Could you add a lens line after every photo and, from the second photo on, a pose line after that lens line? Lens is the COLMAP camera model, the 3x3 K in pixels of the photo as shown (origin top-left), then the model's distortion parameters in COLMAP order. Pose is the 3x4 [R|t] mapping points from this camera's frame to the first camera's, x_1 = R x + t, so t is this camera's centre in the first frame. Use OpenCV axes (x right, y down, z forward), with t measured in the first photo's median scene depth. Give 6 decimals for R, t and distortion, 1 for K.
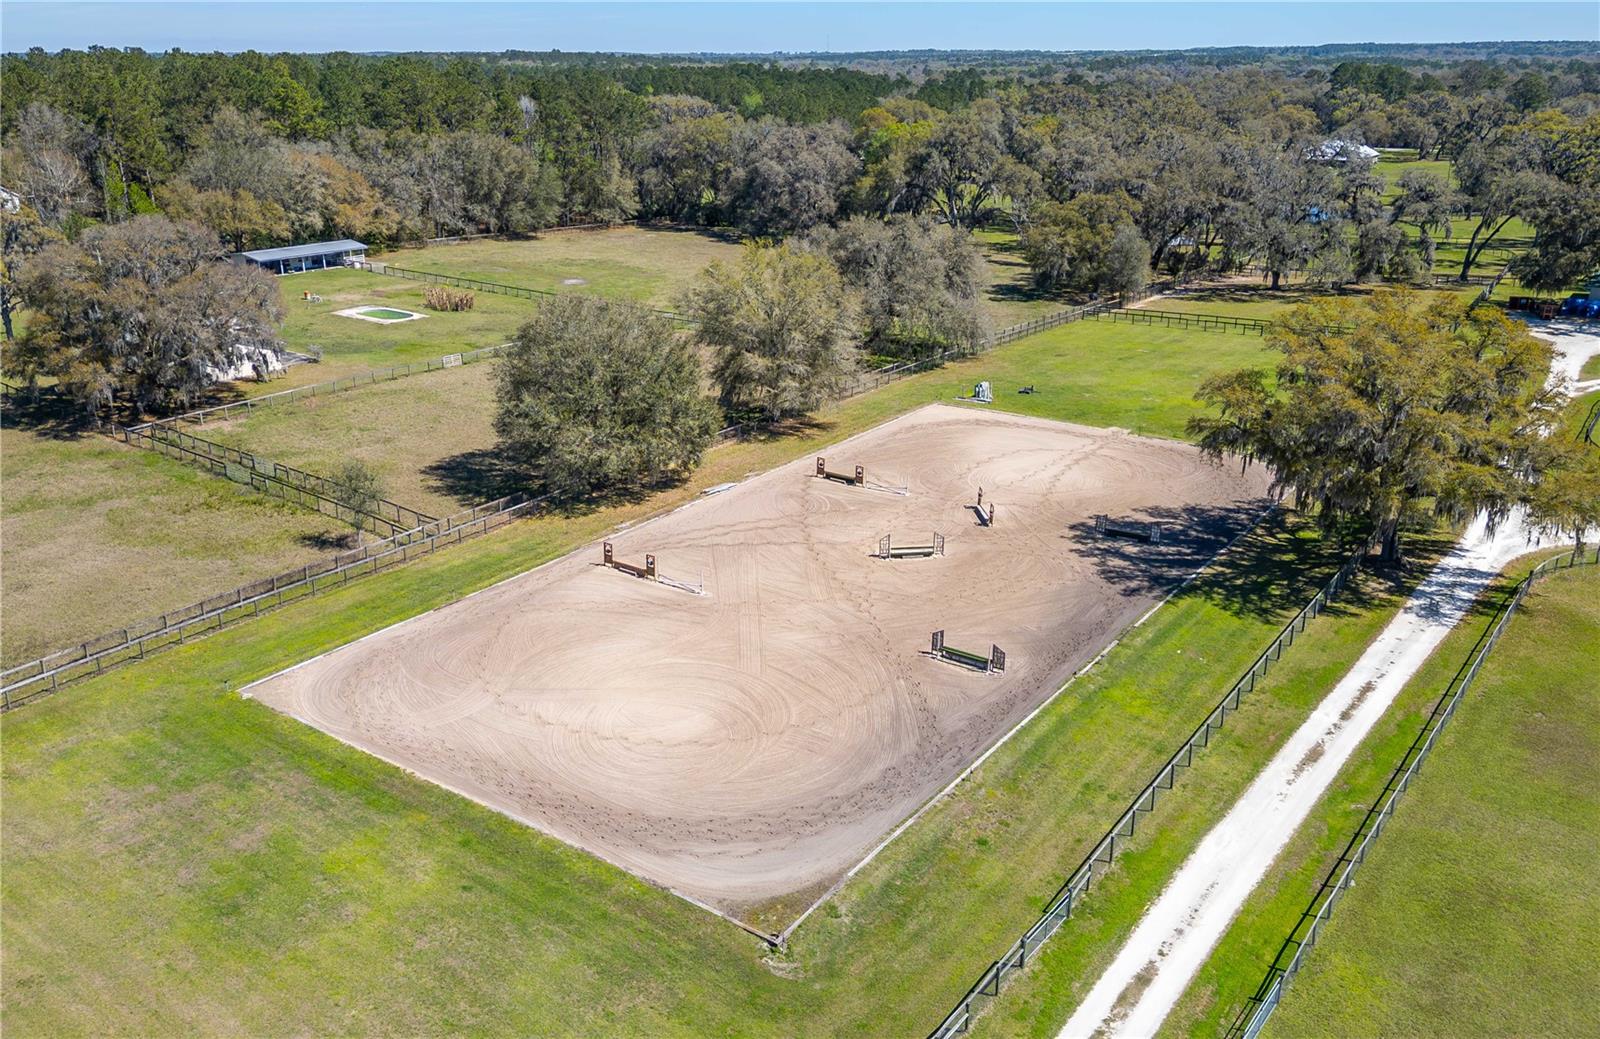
lens RADIAL K [[1271.2, 0, 793.2], [0, 1271.2, 549.7], [0, 0, 1]] dist [0.084663, -0.087498]
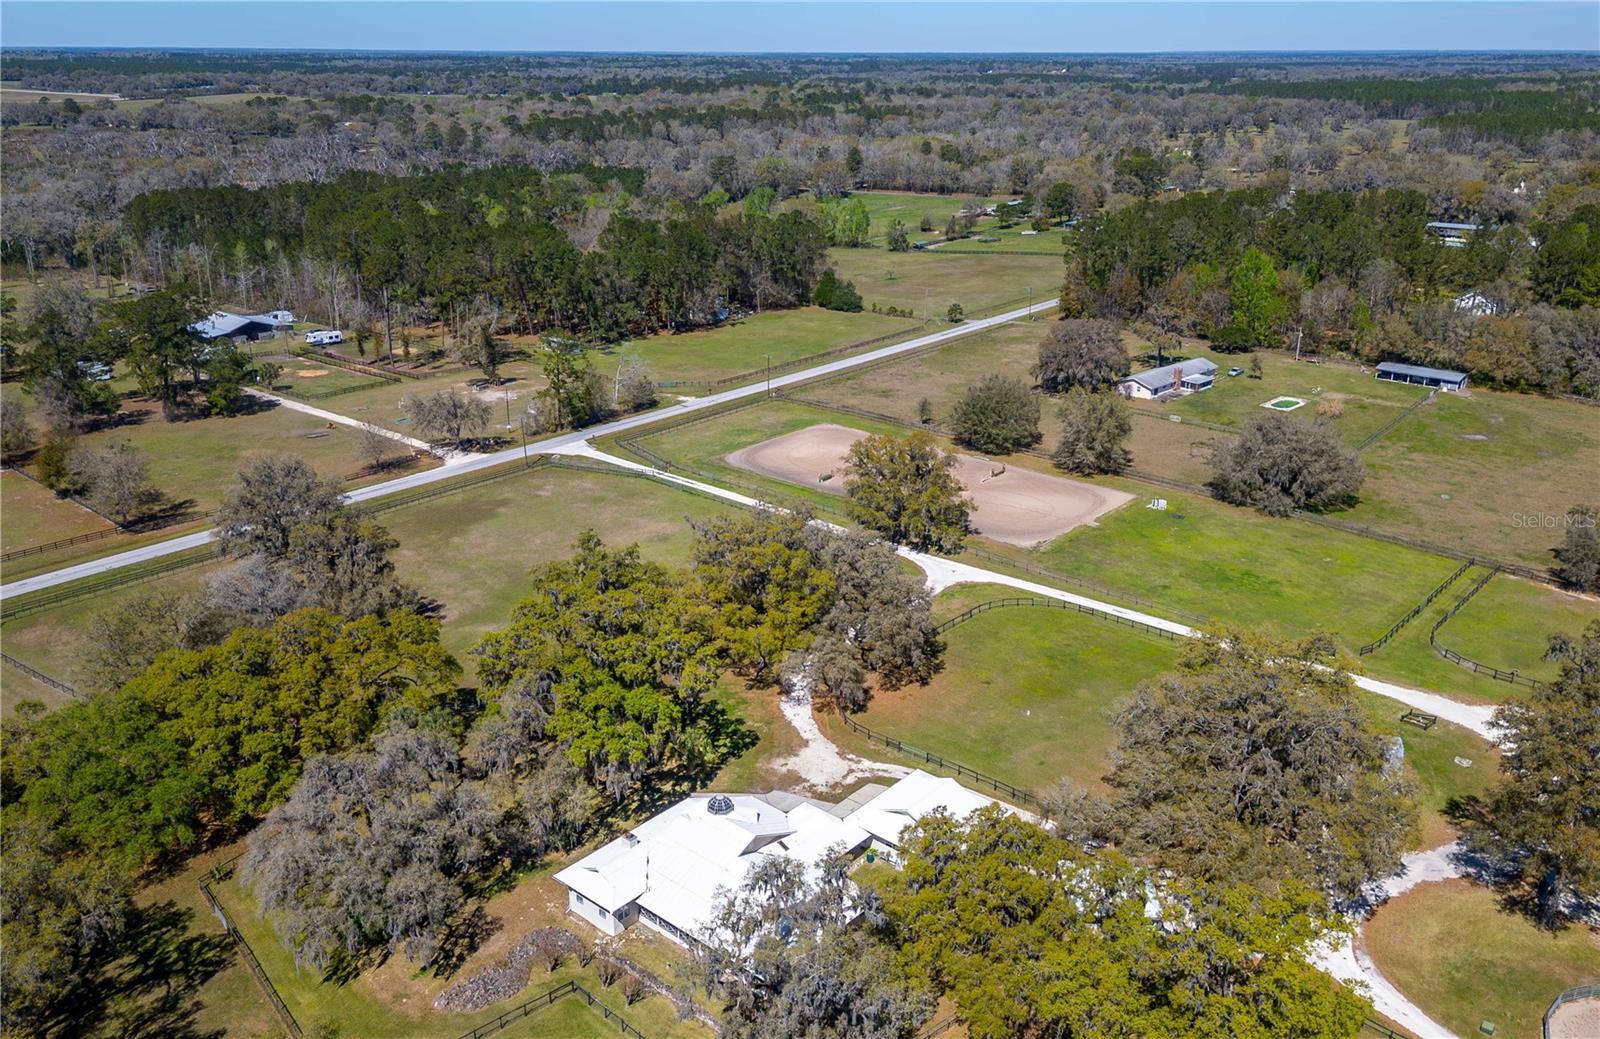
lens RADIAL K [[1271.2, 0, 793.2], [0, 1271.2, 549.7], [0, 0, 1]] dist [0.084663, -0.087498]
pose [[-0.101097, 0.368827, -0.923984, 2.785336], [-0.359111, 0.852599, 0.379624, -0.838251], [0.927803, 0.370192, 0.046255, 0.688577]]
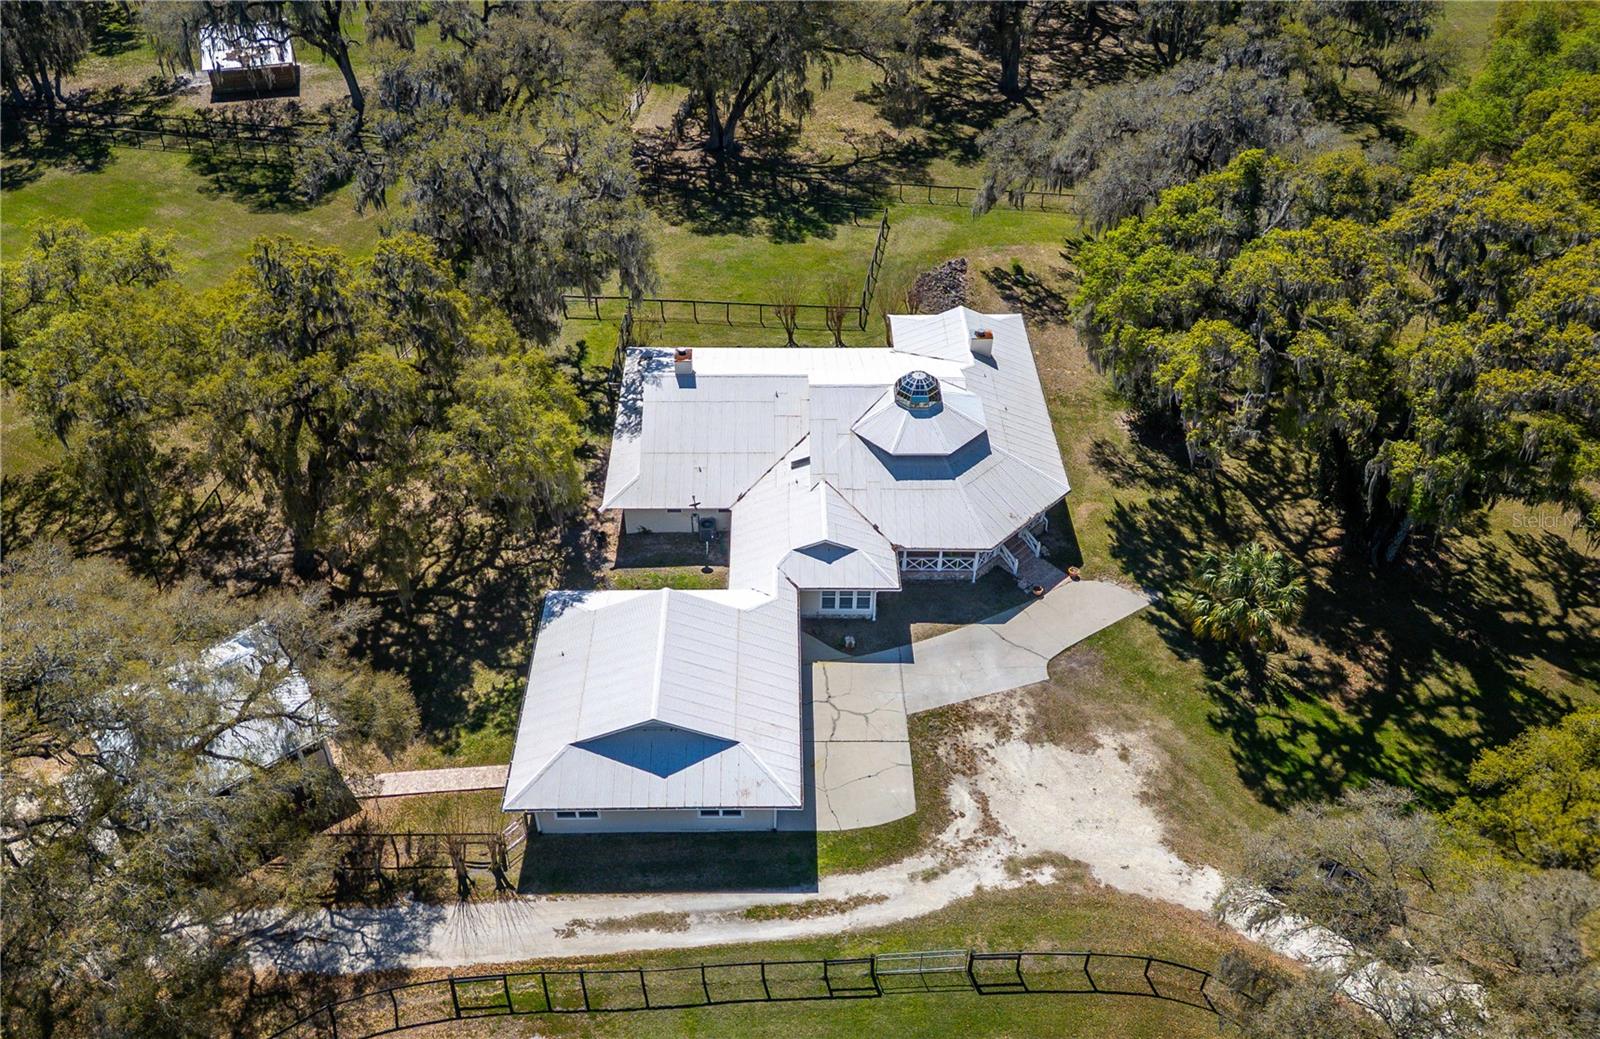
lens RADIAL K [[1271.2, 0, 793.2], [0, 1271.2, 549.7], [0, 0, 1]] dist [0.084663, -0.087498]
pose [[-0.585020, -0.530644, 0.613325, 1.047688], [0.289272, 0.569974, 0.769059, -0.572707], [-0.757676, 0.627333, -0.179946, 1.053188]]
